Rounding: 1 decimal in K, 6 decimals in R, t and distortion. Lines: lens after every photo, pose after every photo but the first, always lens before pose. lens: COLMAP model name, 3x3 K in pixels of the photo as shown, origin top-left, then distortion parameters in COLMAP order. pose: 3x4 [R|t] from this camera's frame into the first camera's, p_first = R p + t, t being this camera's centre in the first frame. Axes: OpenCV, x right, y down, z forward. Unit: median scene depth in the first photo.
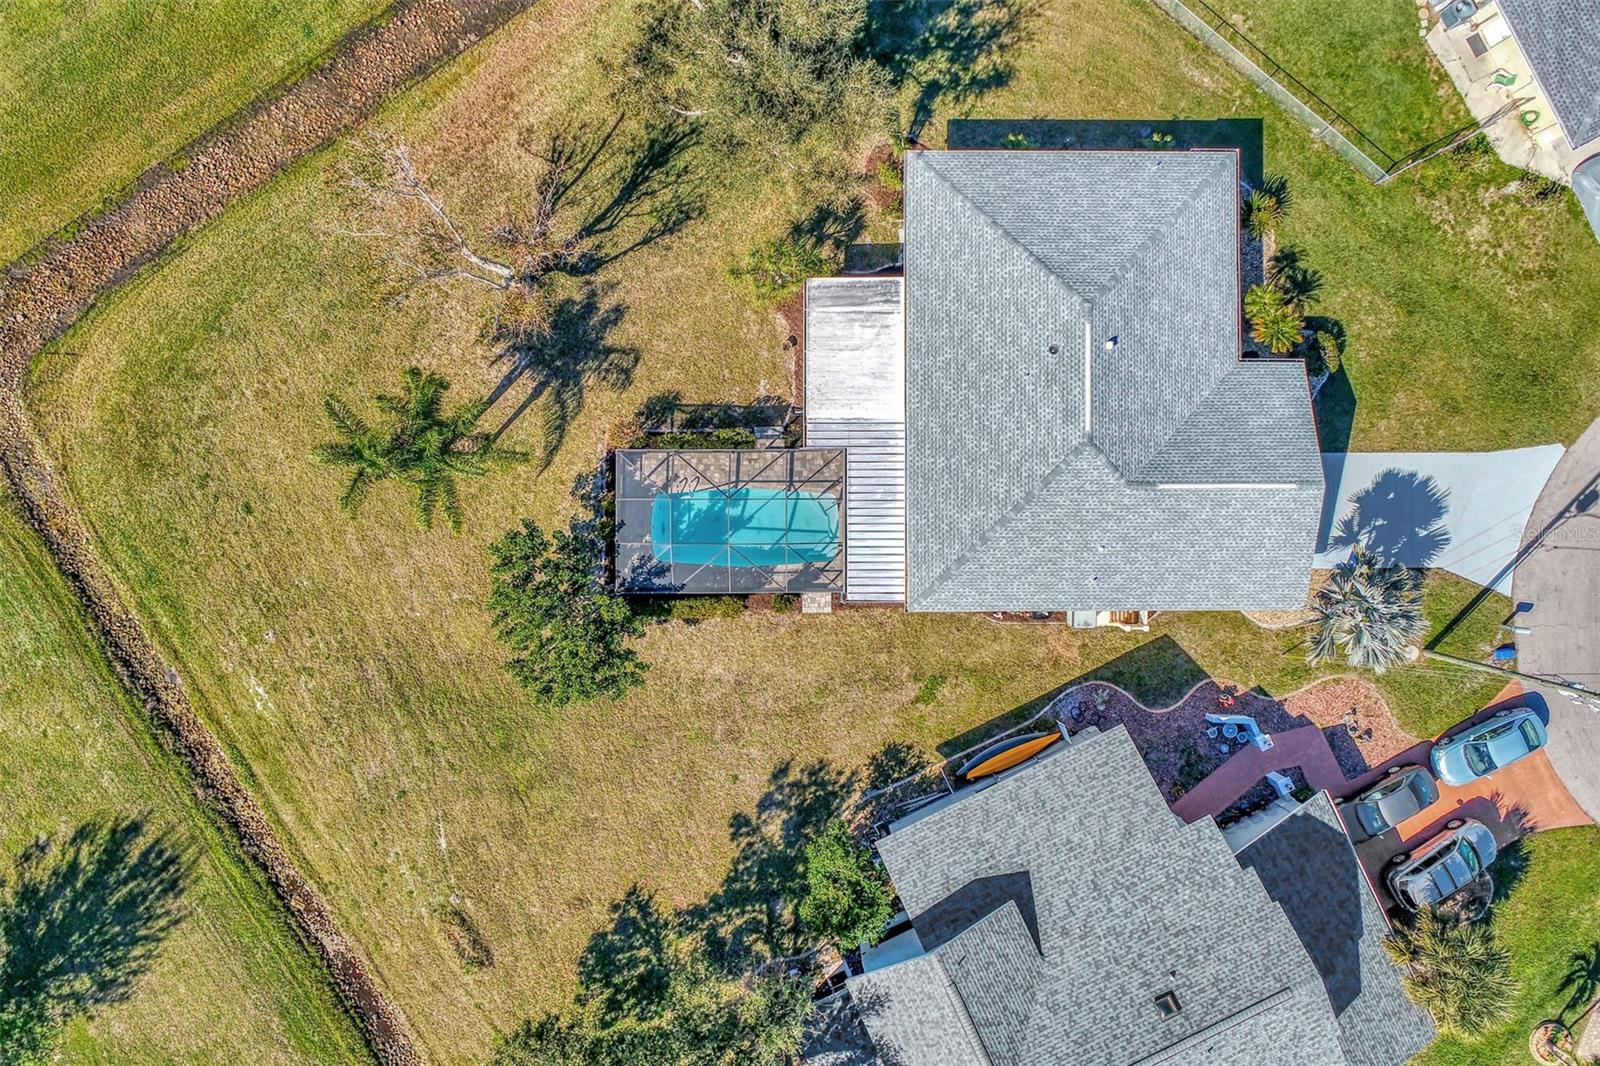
lens RADIAL K [[1084.5, 0, 804.1], [0, 1084.5, 496.0], [0, 0, 1]] dist [-0.009183, 0.007887]
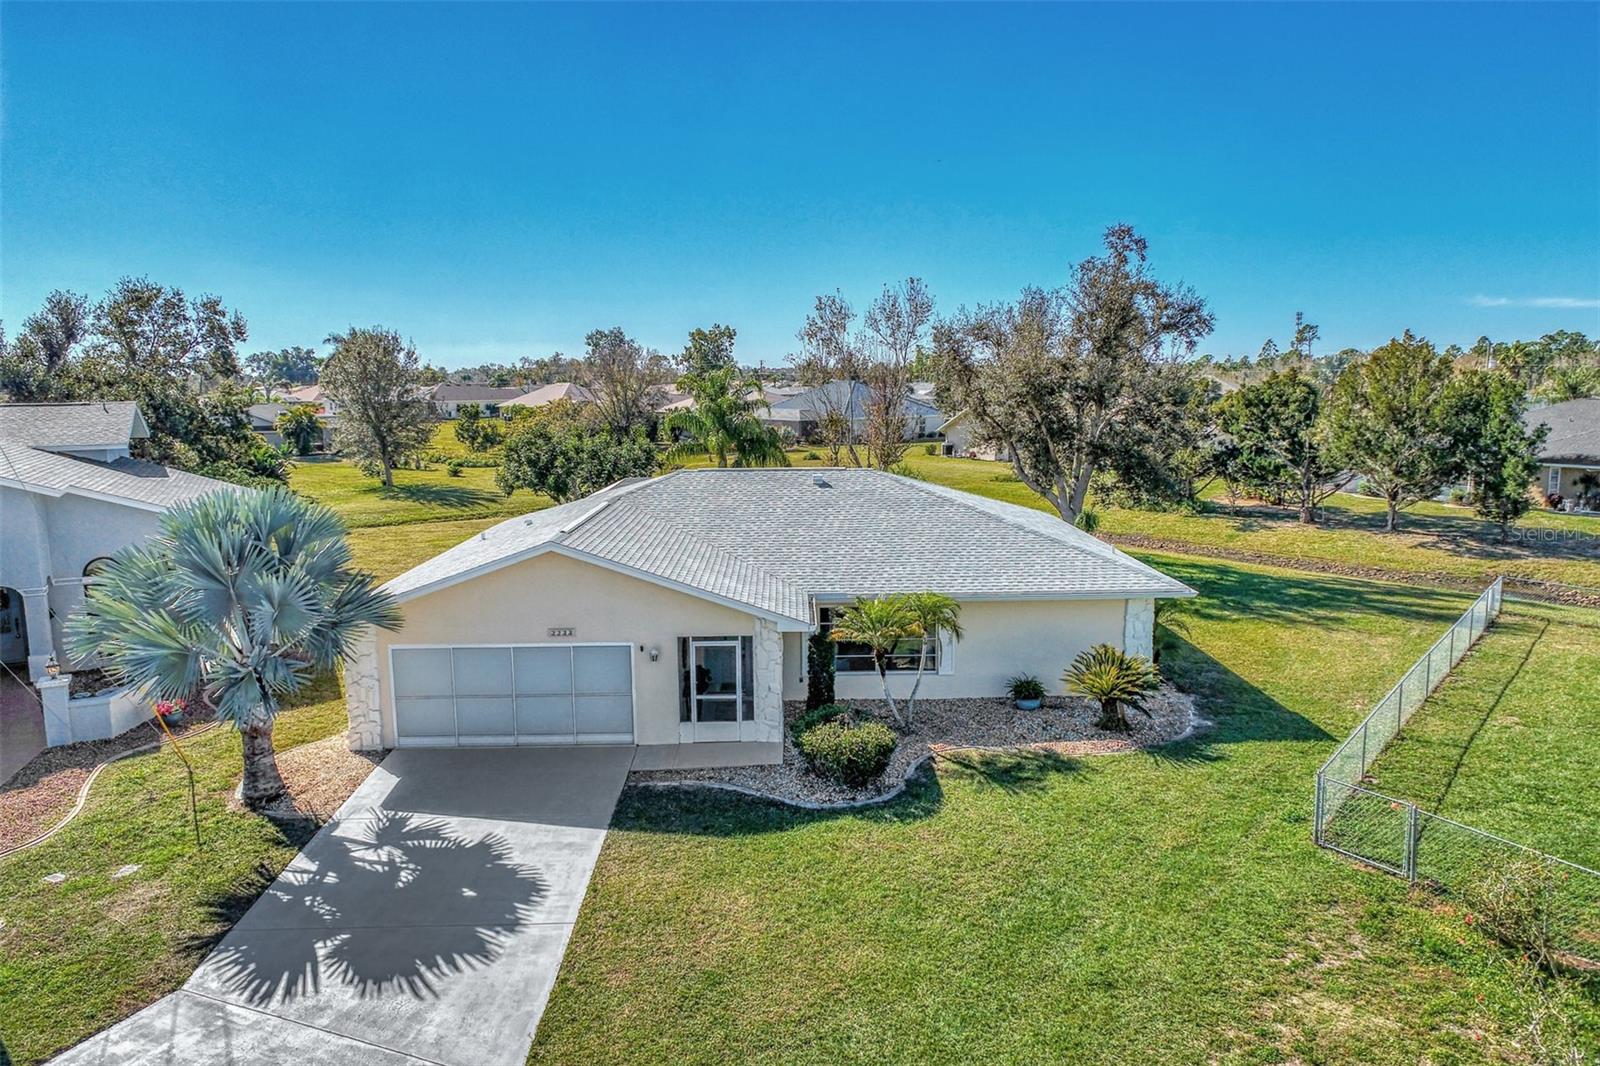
lens RADIAL K [[1084.5, 0, 804.1], [0, 1084.5, 496.0], [0, 0, 1]] dist [-0.009183, 0.007887]
pose [[0.013648, 0.115549, -0.993208, 0.887474], [-0.999768, 0.018146, -0.011627, -0.109216], [0.016679, 0.993136, 0.115770, 0.836530]]
